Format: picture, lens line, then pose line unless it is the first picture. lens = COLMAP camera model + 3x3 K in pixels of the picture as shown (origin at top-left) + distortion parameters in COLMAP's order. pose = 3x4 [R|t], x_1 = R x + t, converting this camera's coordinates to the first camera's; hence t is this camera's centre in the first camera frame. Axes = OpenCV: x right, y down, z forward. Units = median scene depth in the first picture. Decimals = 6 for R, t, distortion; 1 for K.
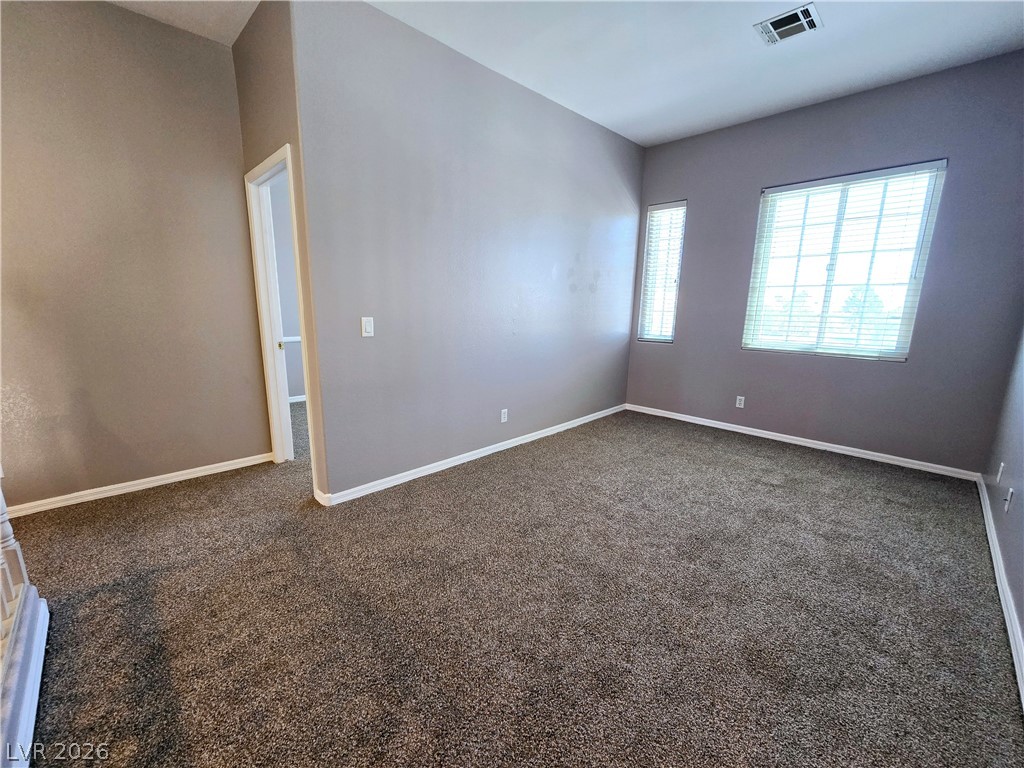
lens RADIAL K [[418.8, 0, 508.5], [0, 418.8, 392.1], [0, 0, 1]] dist [-0.000015, 0.000108]
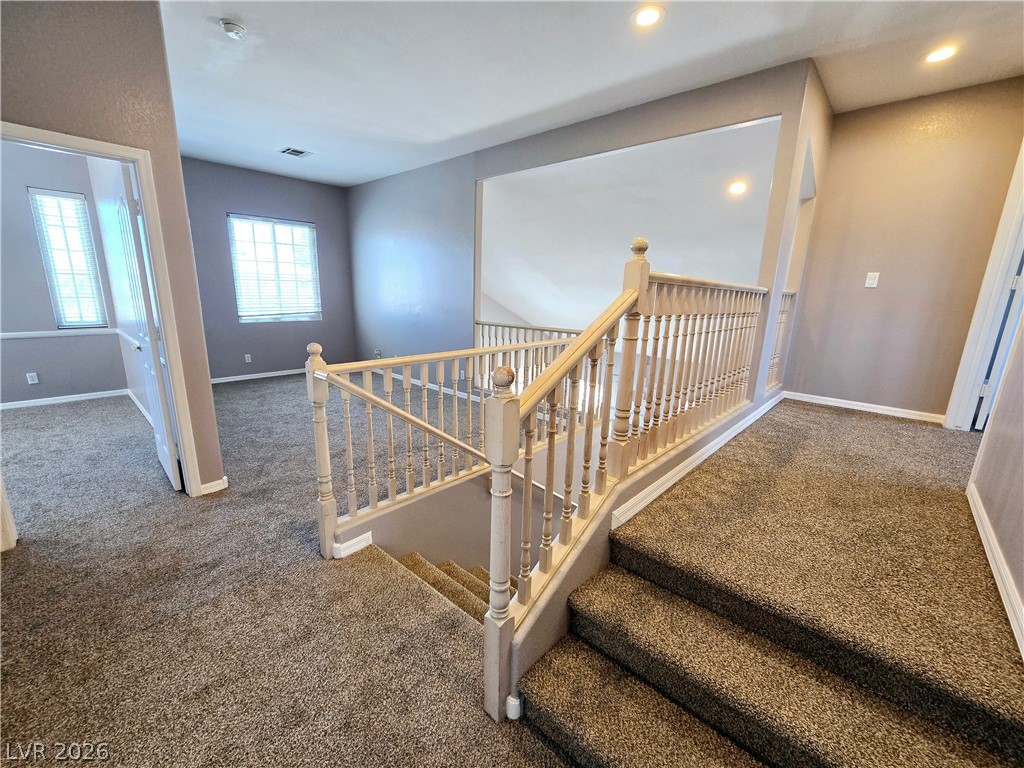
lens RADIAL K [[418.8, 0, 504.5], [0, 418.8, 387.9], [0, 0, 1]] dist [-0.000015, 0.000108]
pose [[-0.039740, -0.241376, 0.969618, -1.084723], [0.180802, 0.952629, 0.244557, -0.086662], [-0.982716, 0.185028, 0.005784, 0.151646]]
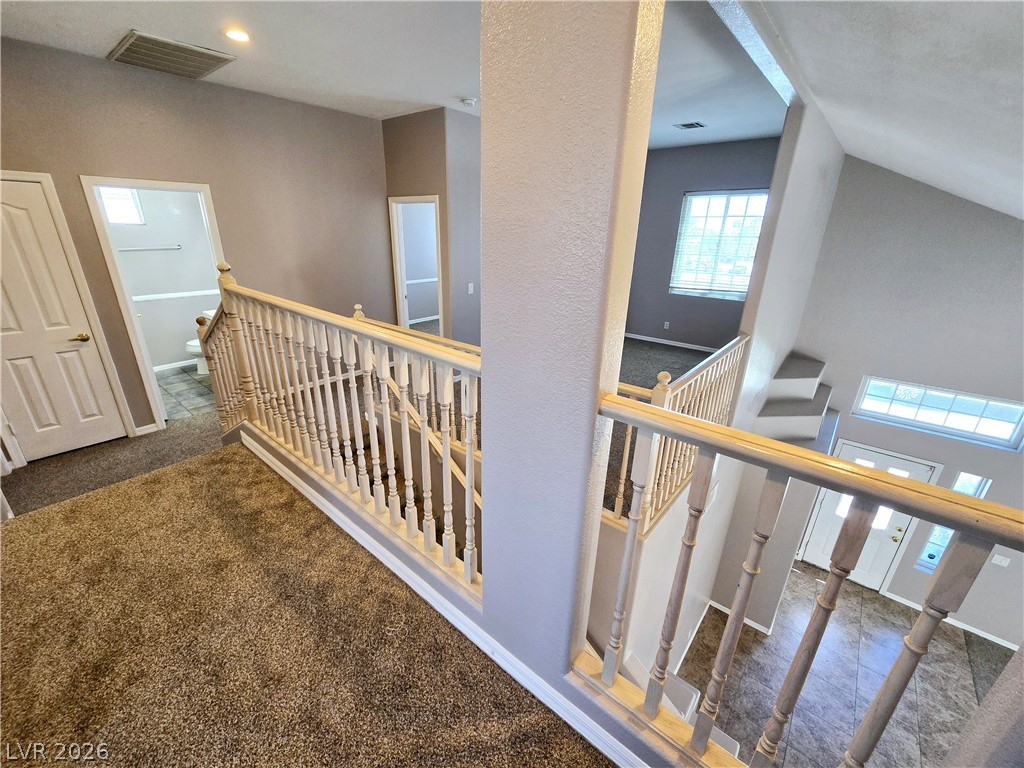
lens RADIAL K [[418.8, 0, 503.4], [0, 418.8, 388.0], [0, 0, 1]] dist [-0.000015, 0.000108]
pose [[0.996234, -0.028437, 0.081909, -0.265225], [0.014871, 0.986729, 0.161693, -0.010941], [-0.085420, -0.159866, 0.983436, -0.703839]]
